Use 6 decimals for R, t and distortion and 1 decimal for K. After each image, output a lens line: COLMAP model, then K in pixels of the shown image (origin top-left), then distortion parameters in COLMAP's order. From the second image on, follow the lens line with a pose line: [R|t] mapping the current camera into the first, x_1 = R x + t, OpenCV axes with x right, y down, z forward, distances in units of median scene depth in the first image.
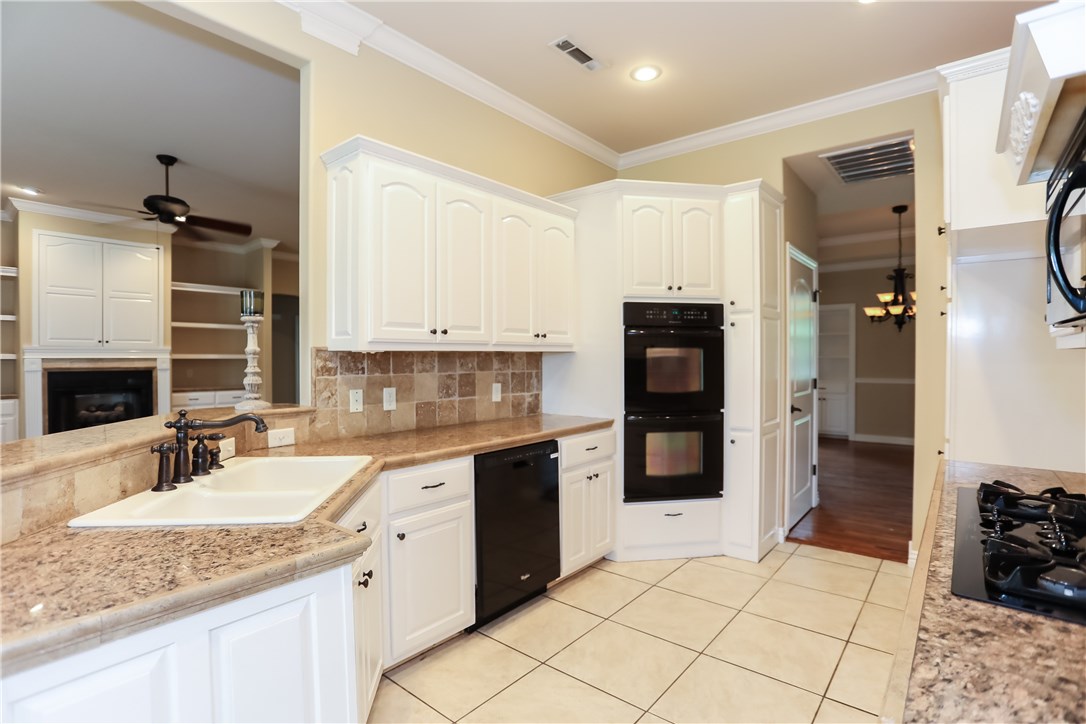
lens RADIAL K [[528.6, 0, 543.0], [0, 528.6, 362.0], [0, 0, 1]] dist [-0.075308, 0.031179]
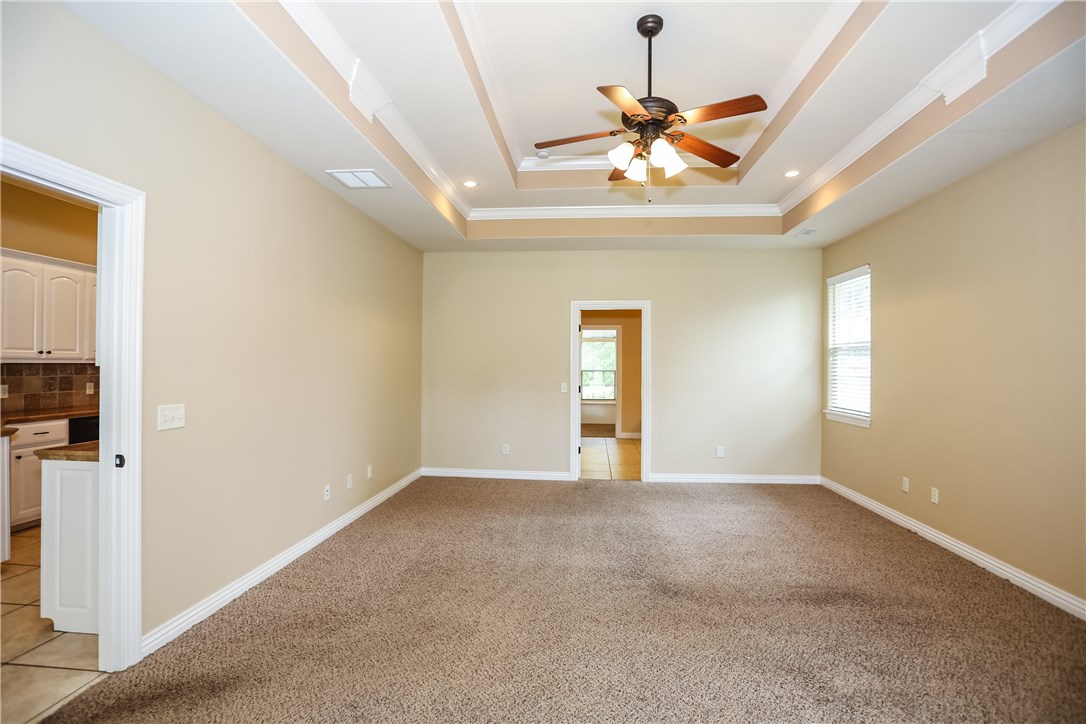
lens RADIAL K [[533.0, 0, 543.0], [0, 533.0, 362.0], [0, 0, 1]] dist [-0.059744, 0.025876]
pose [[0.828452, 0.009909, 0.559972, 0.204768], [-0.000377, 0.999853, -0.017135, 0.004268], [-0.560059, 0.013984, 0.828335, -1.273695]]
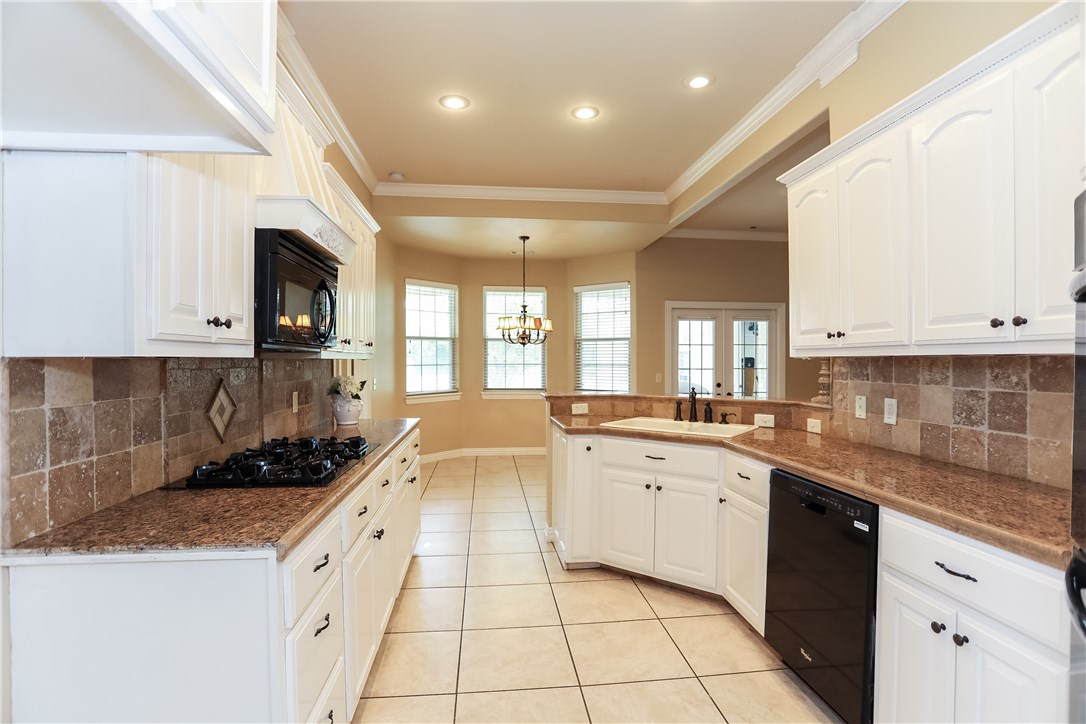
lens RADIAL K [[528.6, 0, 543.0], [0, 528.6, 362.0], [0, 0, 1]] dist [-0.075308, 0.031179]
pose [[-0.696908, 0.005372, -0.717140, 0.705736], [-0.005823, 0.999897, 0.013149, -0.018973], [0.717137, 0.013340, -0.696805, 1.149529]]
